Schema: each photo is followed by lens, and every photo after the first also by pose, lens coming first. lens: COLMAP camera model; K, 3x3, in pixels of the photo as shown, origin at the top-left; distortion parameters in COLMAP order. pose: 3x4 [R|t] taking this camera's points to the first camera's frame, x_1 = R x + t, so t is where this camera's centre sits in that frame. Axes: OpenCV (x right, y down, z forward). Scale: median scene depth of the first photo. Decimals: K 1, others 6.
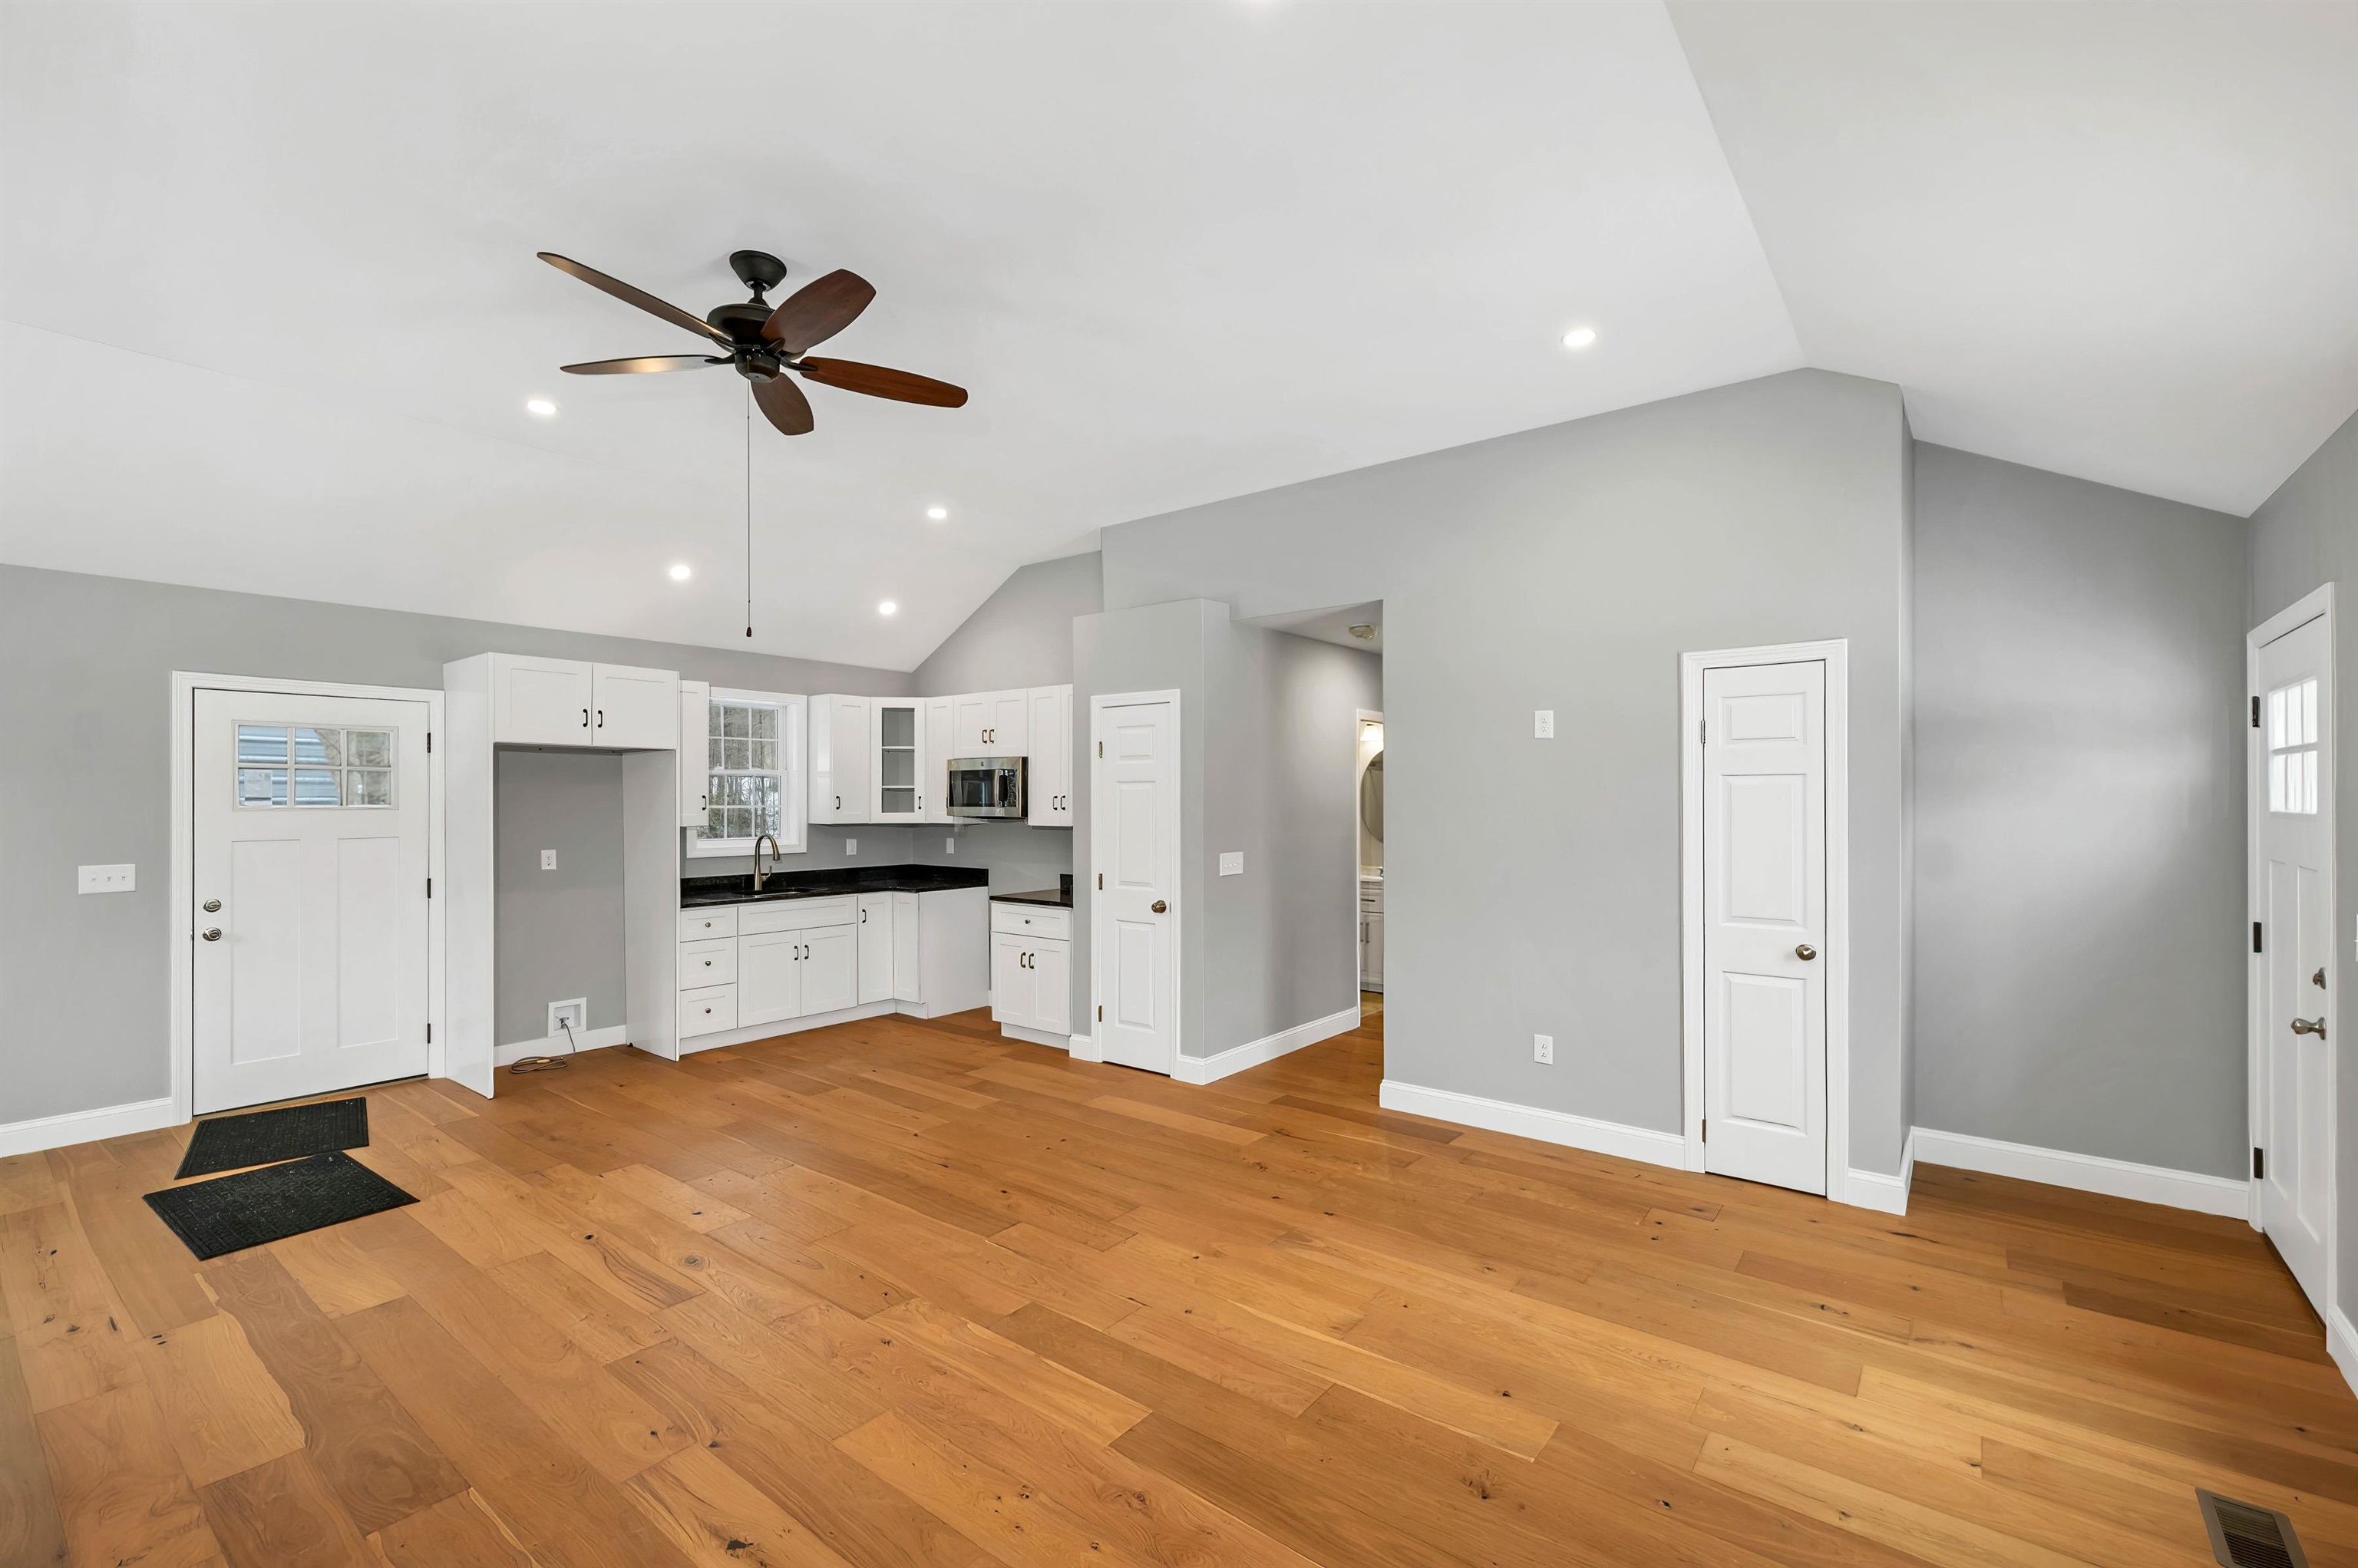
lens RADIAL K [[1003.0, 0, 1178.8], [0, 1003.0, 793.6], [0, 0, 1]] dist [0.003297, -0.000021]
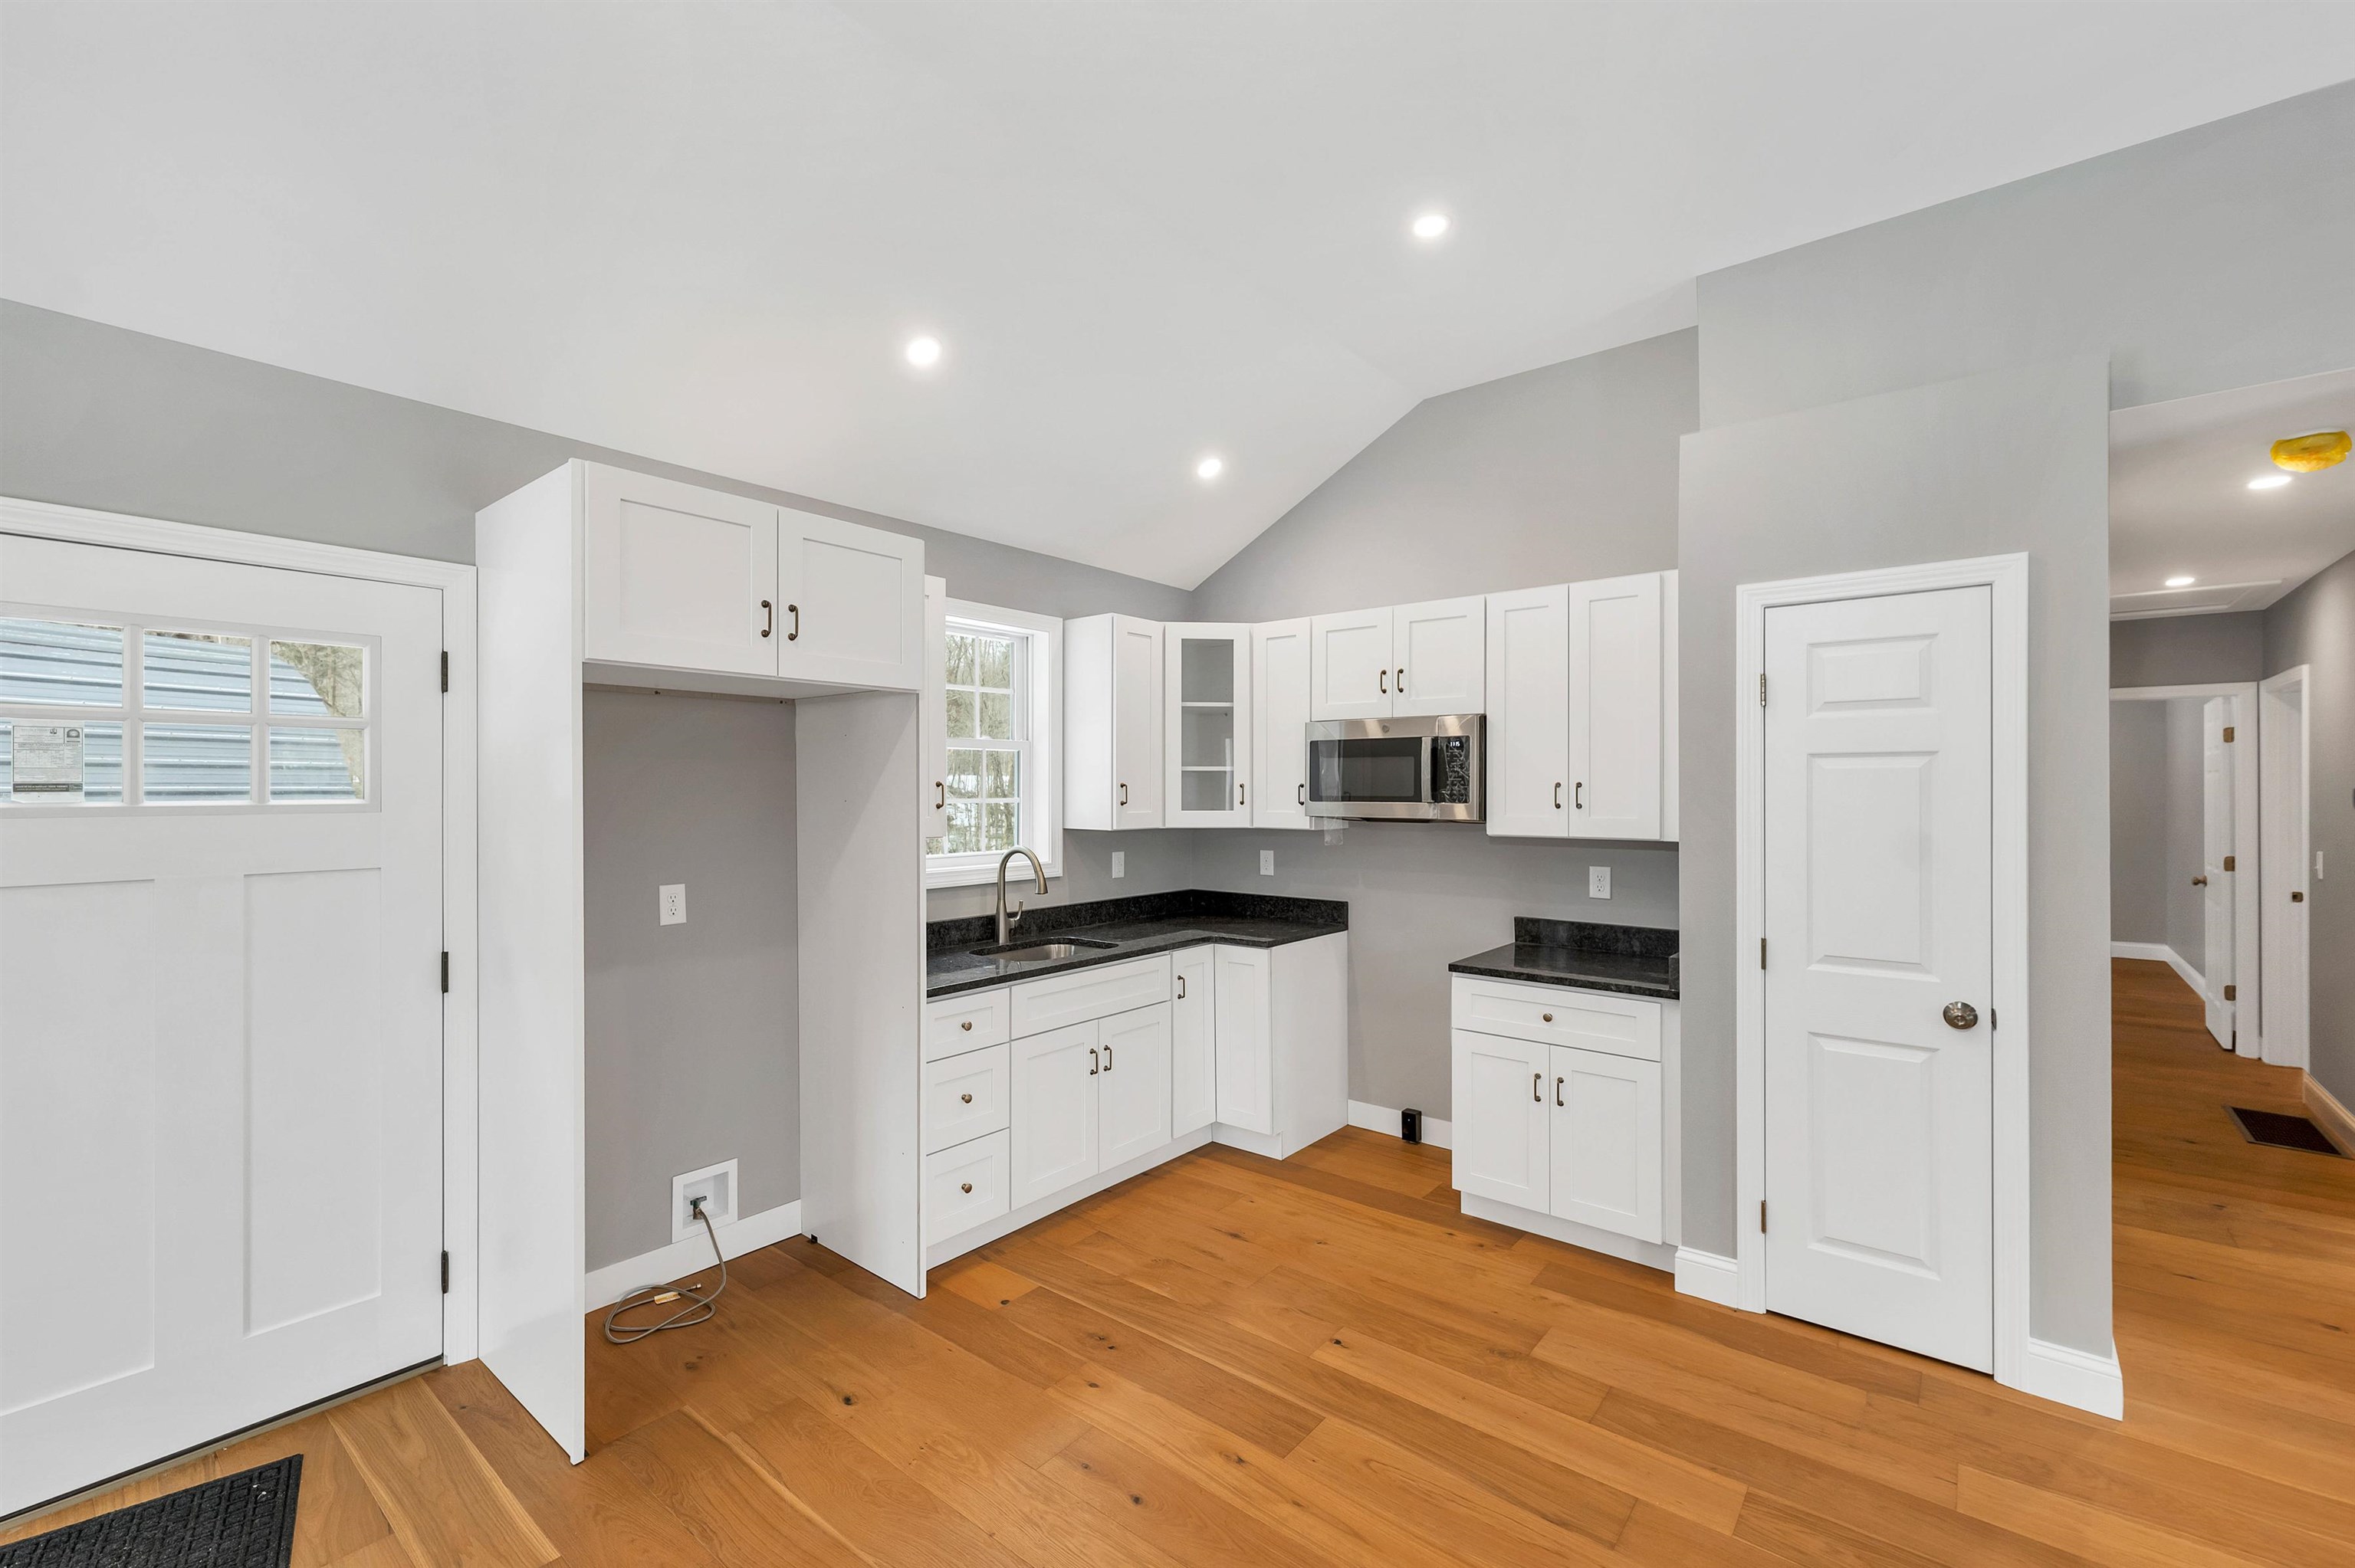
lens RADIAL K [[987.6, 0, 1172.6], [0, 987.6, 788.1], [0, 0, 1]] dist [0.002722, -0.000089]
pose [[0.999783, 0.000743, -0.020806, -0.406870], [-0.000638, 0.999987, 0.005037, 0.002856], [0.020810, -0.005022, 0.999771, 0.560213]]
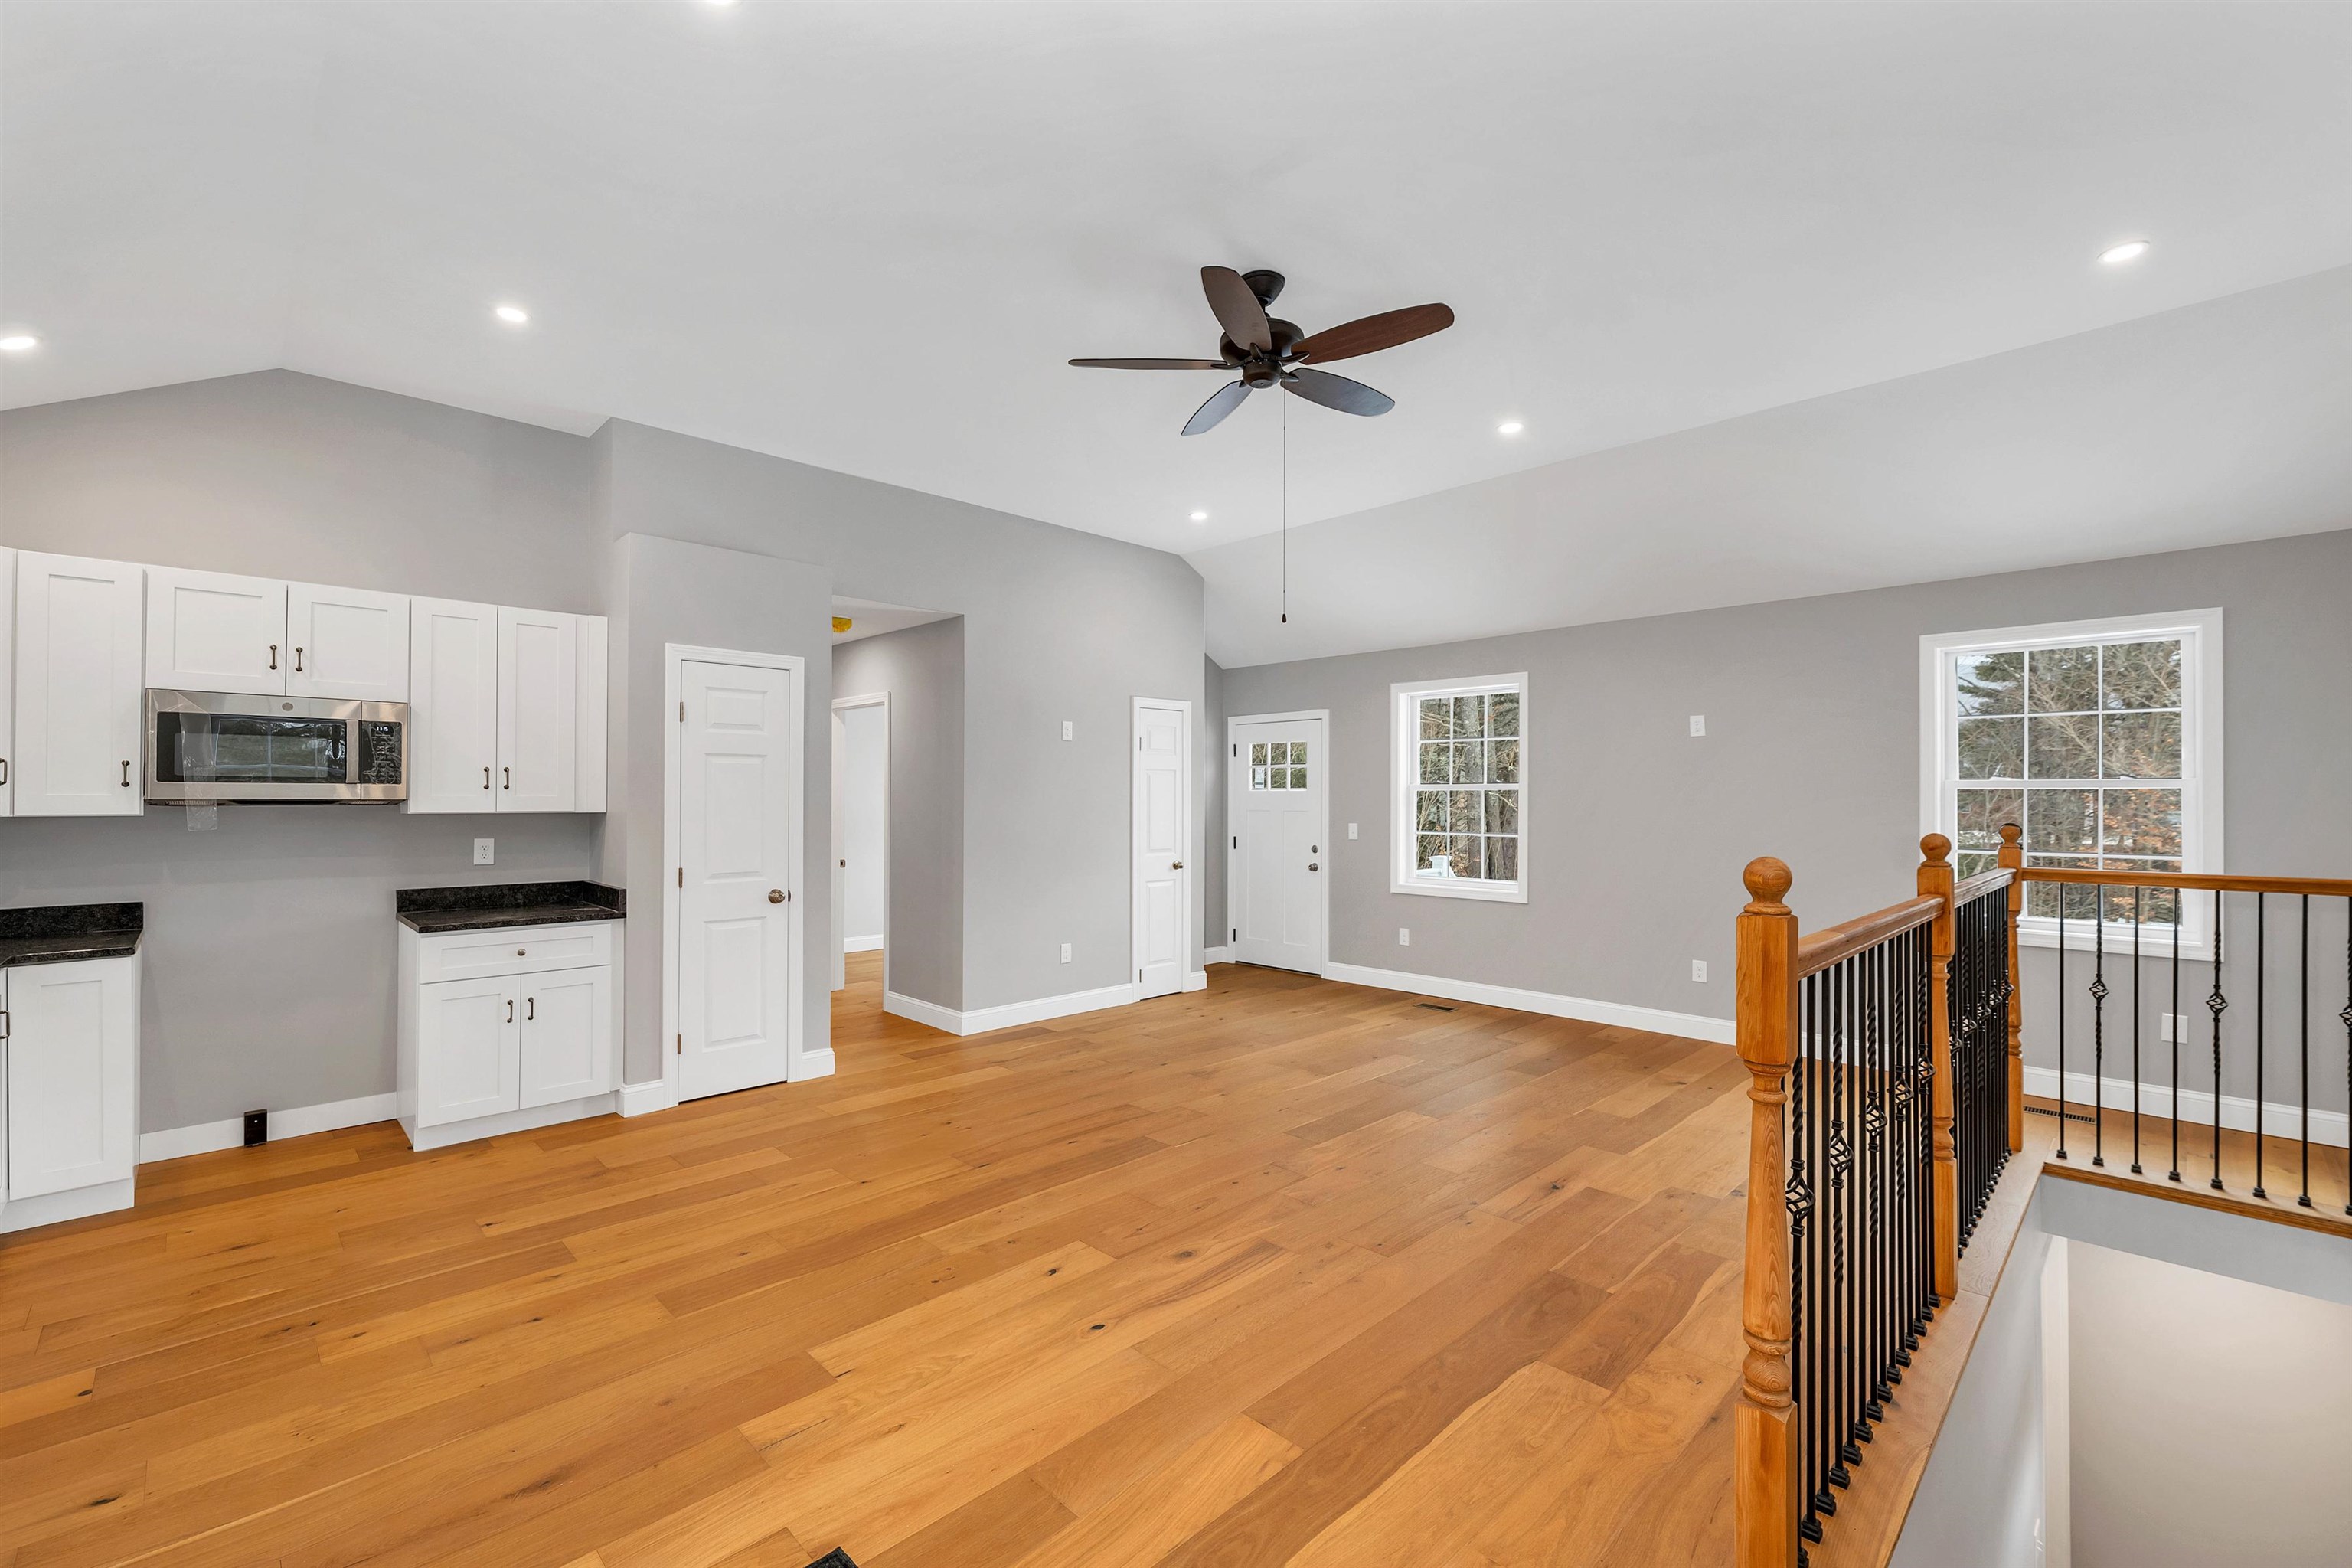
lens RADIAL K [[986.5, 0, 1171.1], [0, 986.5, 788.1], [0, 0, 1]] dist [0.002722, -0.000089]
pose [[0.135664, 0.010132, 0.990703, -0.898761], [-0.006453, 0.999936, -0.009342, 0.023808], [-0.990734, -0.005126, 0.135721, 0.569009]]
